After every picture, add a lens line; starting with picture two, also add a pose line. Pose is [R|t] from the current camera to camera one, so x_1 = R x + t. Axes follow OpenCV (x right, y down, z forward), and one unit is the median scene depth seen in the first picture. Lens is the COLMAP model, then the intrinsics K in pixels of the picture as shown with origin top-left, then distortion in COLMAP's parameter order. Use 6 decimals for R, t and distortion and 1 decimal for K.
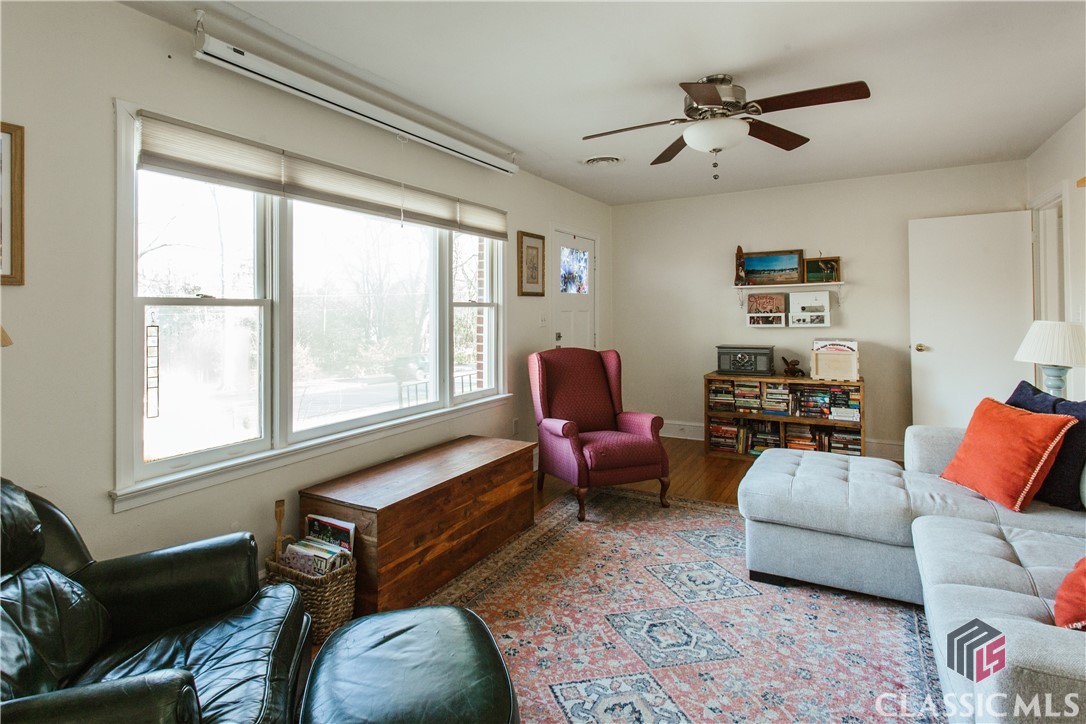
lens RADIAL K [[556.5, 0, 540.5], [0, 556.5, 301.7], [0, 0, 1]] dist [-0.002142, -0.000065]
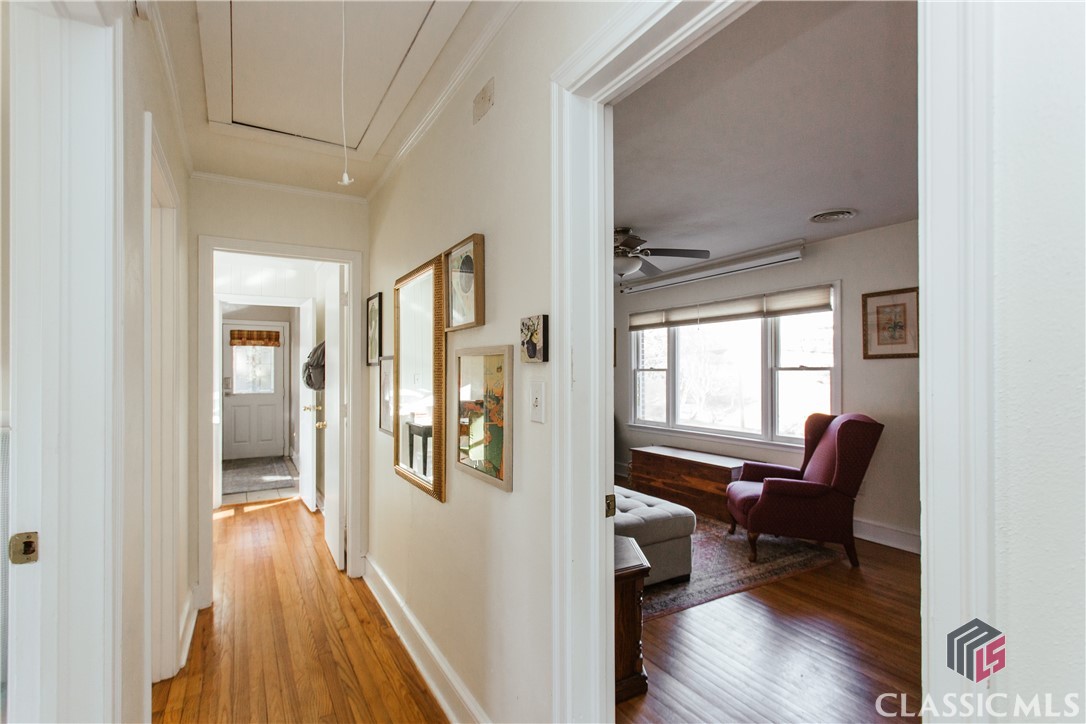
lens RADIAL K [[511.9, 0, 544.1], [0, 511.9, 372.6], [0, 0, 1]] dist [0.000104, -0.000056]
pose [[-0.487269, 0.002824, -0.873247, 1.018676], [0.014552, 0.999882, -0.004887, 0.009547], [0.873131, -0.015088, -0.487253, 0.919052]]
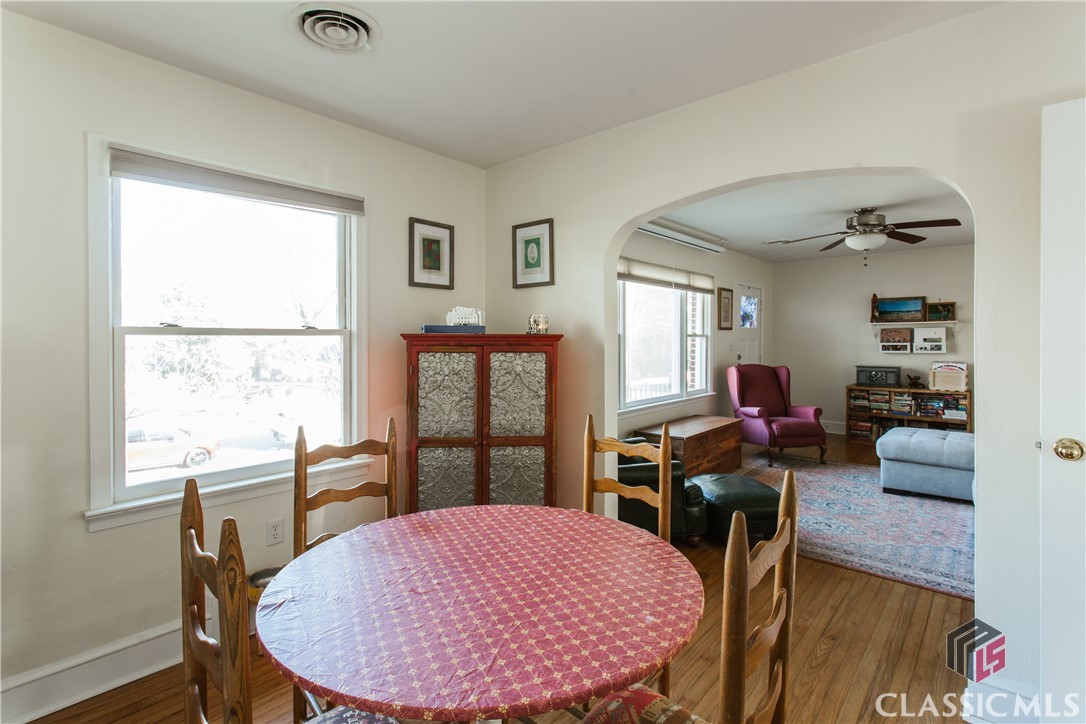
lens RADIAL K [[522.4, 0, 562.0], [0, 522.4, 339.0], [0, 0, 1]] dist [0.001206, 0.000414]
pose [[0.983663, 0.009511, -0.179767, -0.198004], [-0.005760, 0.999755, 0.021379, -0.013242], [0.179926, -0.019994, 0.983477, -0.480658]]
